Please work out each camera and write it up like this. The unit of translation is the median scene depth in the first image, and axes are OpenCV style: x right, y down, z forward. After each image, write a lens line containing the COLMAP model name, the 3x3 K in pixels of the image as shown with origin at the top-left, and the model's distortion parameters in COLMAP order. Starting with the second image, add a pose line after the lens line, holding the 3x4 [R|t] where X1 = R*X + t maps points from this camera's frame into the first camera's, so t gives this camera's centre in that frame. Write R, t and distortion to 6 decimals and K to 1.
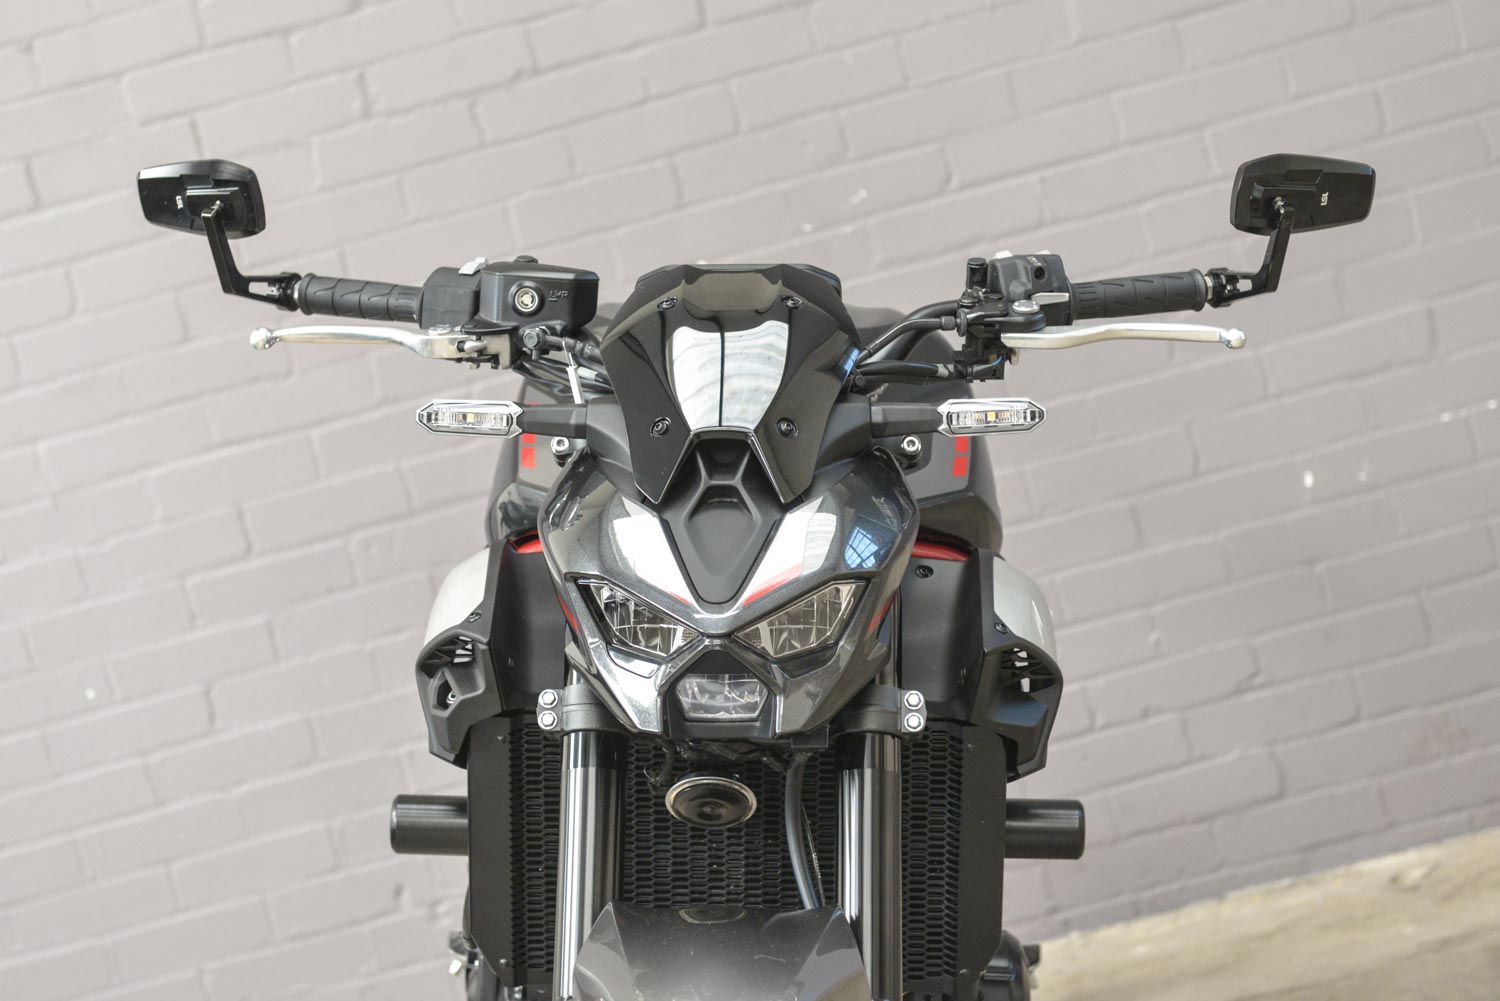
lens RADIAL K [[2942.3, 0, 649.6], [0, 2942.3, 434.4], [0, 0, 1]] dist [0.091981, -0.115266]
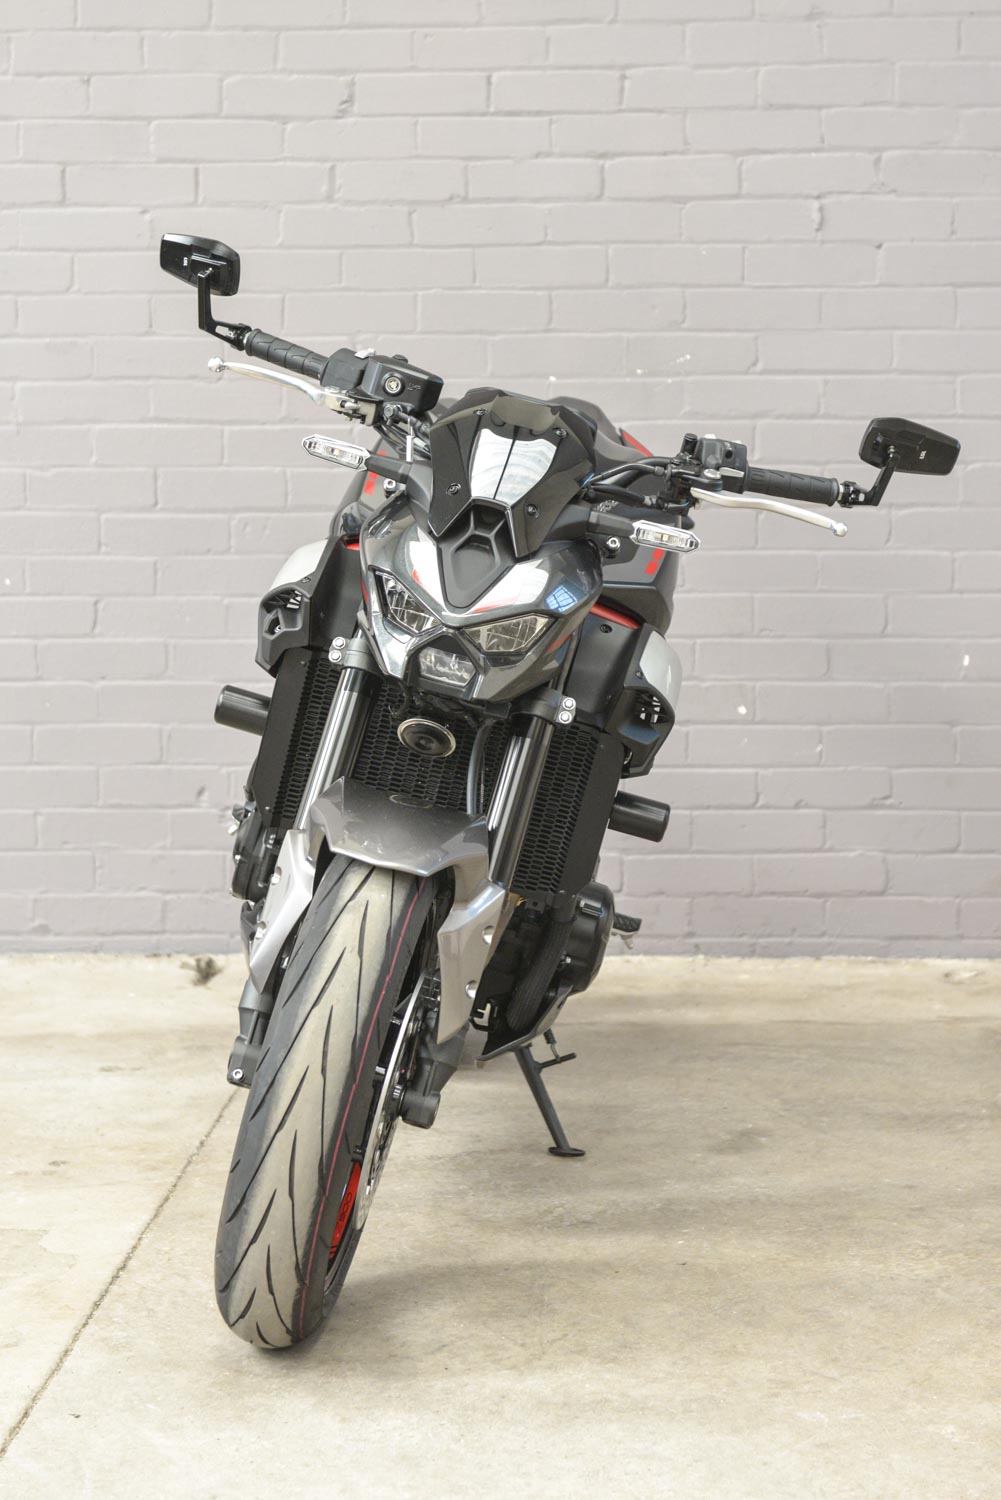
lens RADIAL K [[3396.2, 0, 506.2], [0, 3396.2, 604.0], [0, 0, 1]] dist [0.135217, -0.520688]
pose [[0.967017, 0.254364, -0.013287, 0.065497], [-0.253840, 0.966708, 0.032274, -0.008384], [0.021054, -0.027837, 0.999391, -0.735007]]
